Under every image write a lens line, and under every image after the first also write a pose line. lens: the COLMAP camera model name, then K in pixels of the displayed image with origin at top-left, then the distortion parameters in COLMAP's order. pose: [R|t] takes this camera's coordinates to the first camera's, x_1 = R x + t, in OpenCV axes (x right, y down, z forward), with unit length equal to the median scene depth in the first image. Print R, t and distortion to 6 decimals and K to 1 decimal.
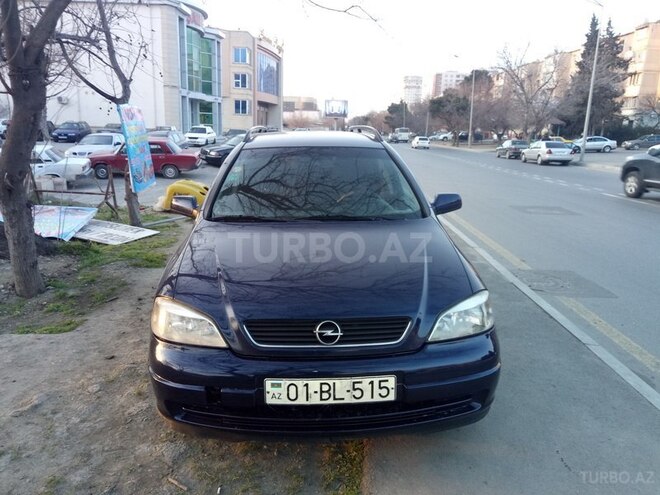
lens RADIAL K [[498.7, 0, 326.6], [0, 498.7, 247.8], [0, 0, 1]] dist [0.006325, -0.003487]
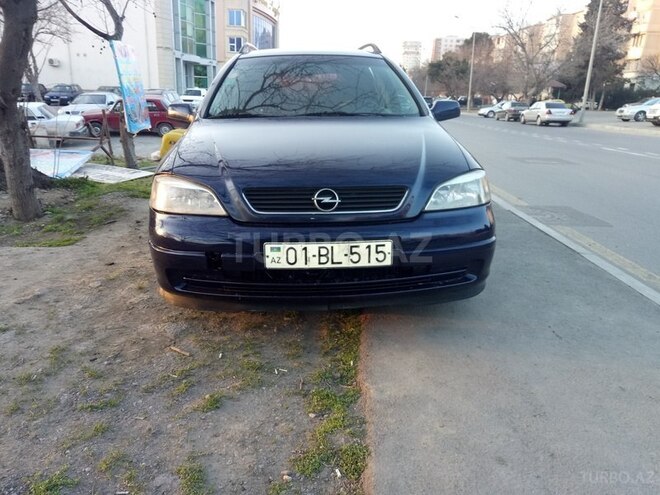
lens RADIAL K [[498.6, 0, 327.2], [0, 498.6, 246.5], [0, 0, 1]] dist [0.011382, -0.004959]
pose [[0.999979, -0.001058, 0.006452, -0.000706], [0.000685, 0.998346, 0.057492, 0.089124], [-0.006502, -0.057486, 0.998325, -0.006911]]
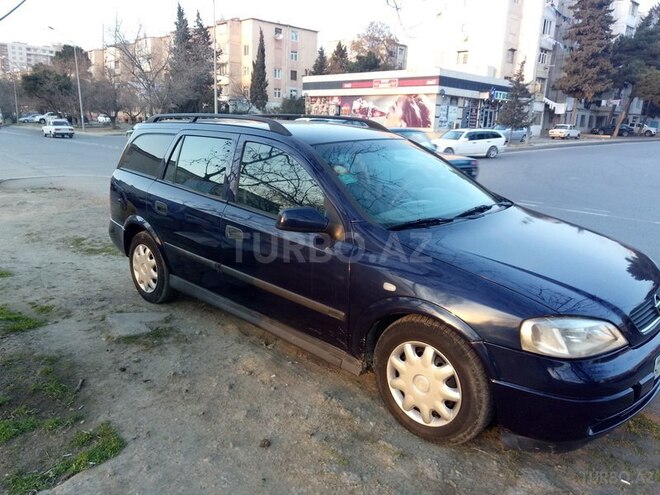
lens RADIAL K [[498.7, 0, 326.6], [0, 498.7, 247.8], [0, 0, 1]] dist [0.006325, -0.003487]
pose [[0.718434, -0.167959, 0.675013, -0.565011], [0.145104, 0.985249, 0.090716, -0.075361], [-0.680293, 0.032773, 0.732208, 0.289071]]
